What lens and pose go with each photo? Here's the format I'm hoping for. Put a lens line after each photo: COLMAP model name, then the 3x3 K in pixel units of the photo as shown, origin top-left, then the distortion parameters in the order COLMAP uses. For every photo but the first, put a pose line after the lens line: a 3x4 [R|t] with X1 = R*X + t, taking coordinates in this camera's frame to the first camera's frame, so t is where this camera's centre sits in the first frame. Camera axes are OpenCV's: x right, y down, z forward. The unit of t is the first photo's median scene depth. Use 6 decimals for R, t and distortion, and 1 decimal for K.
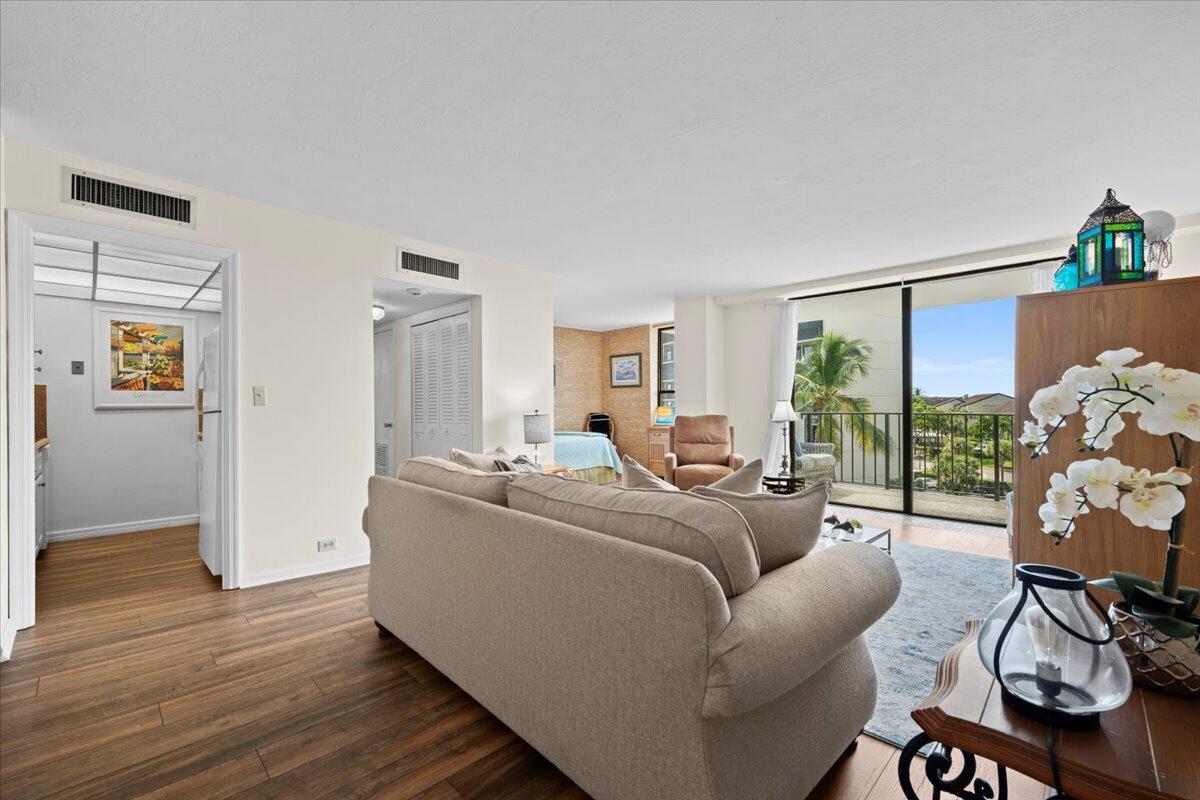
lens RADIAL K [[504.1, 0, 595.4], [0, 504.1, 406.1], [0, 0, 1]] dist [0.001005, -0.000222]
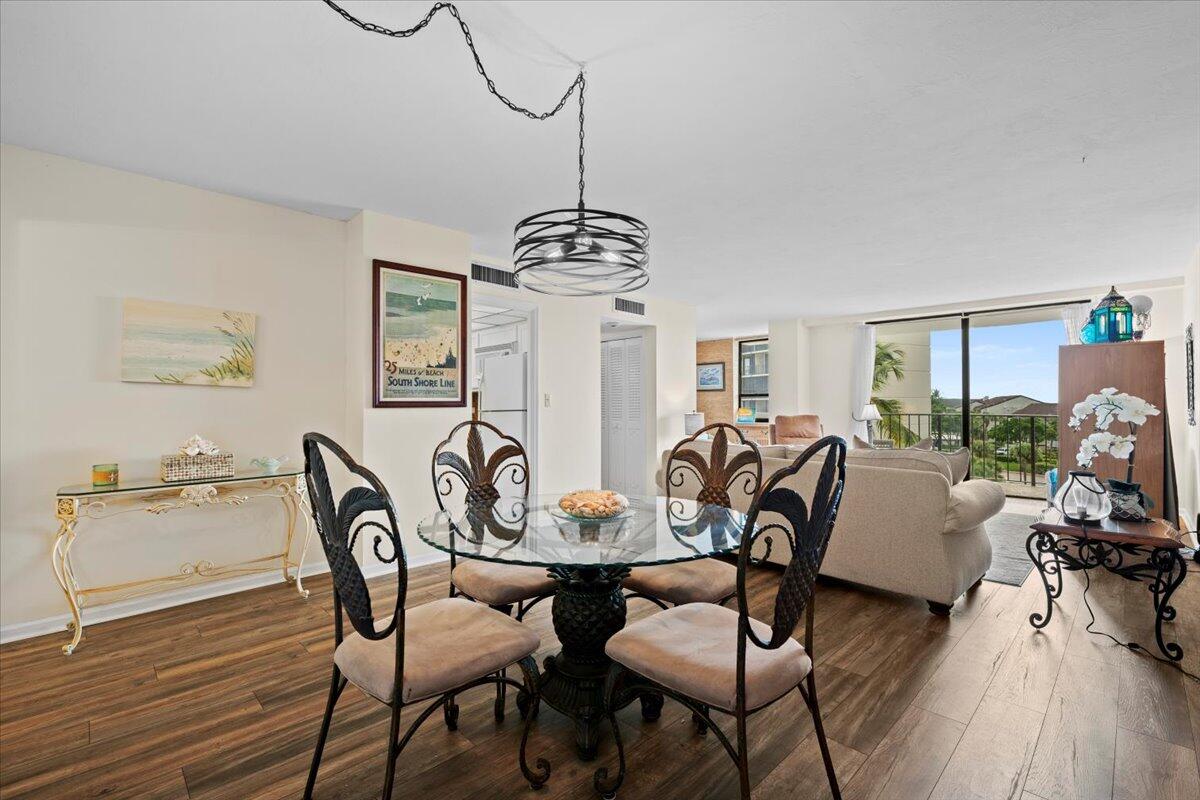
lens RADIAL K [[518.0, 0, 597.5], [0, 518.0, 400.2], [0, 0, 1]] dist [-0.000806, 0.000191]
pose [[0.999940, 0.005181, -0.009675, -0.755715], [-0.005290, 0.999922, -0.011306, -0.004865], [0.009615, 0.011357, 0.999889, -0.815507]]
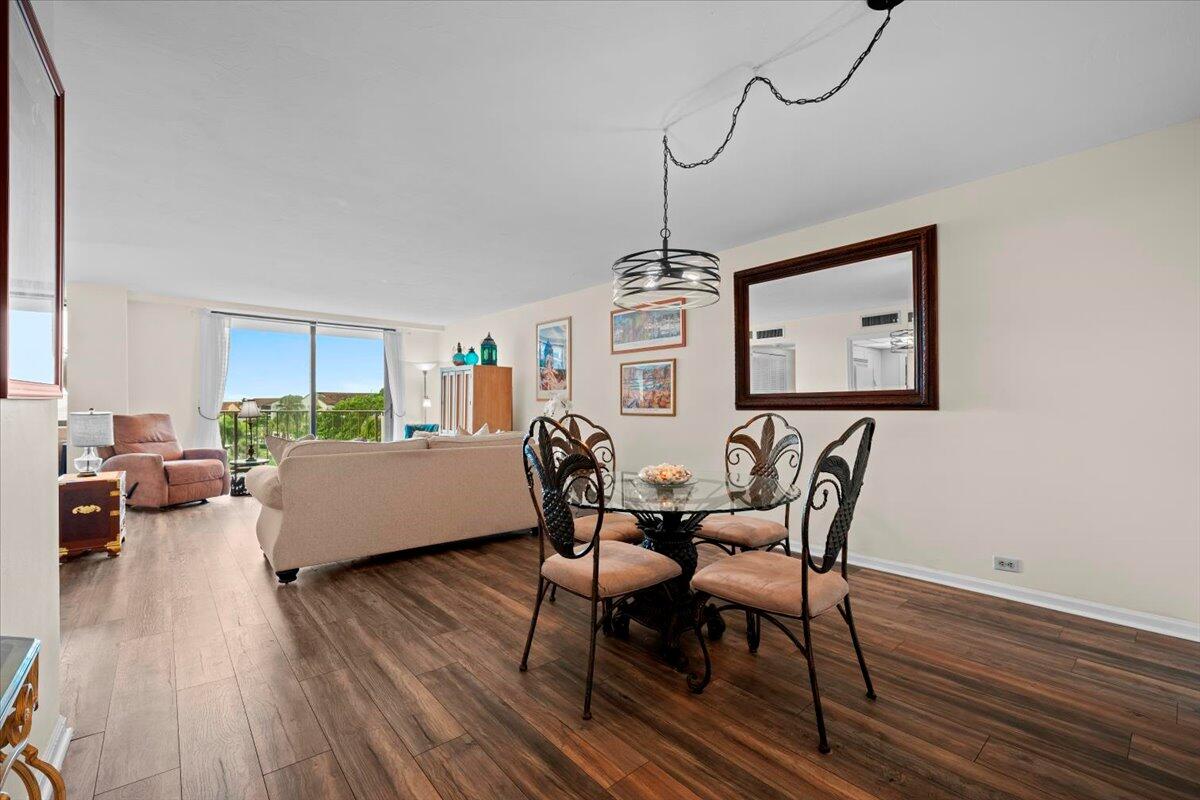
lens RADIAL K [[504.1, 0, 595.4], [0, 504.1, 406.1], [0, 0, 1]] dist [0.001005, -0.000222]
pose [[0.071651, 0.003018, 0.997425, -1.908901], [-0.001180, 0.999995, -0.002941, 0.012302], [-0.997429, -0.000966, 0.071654, 0.159231]]
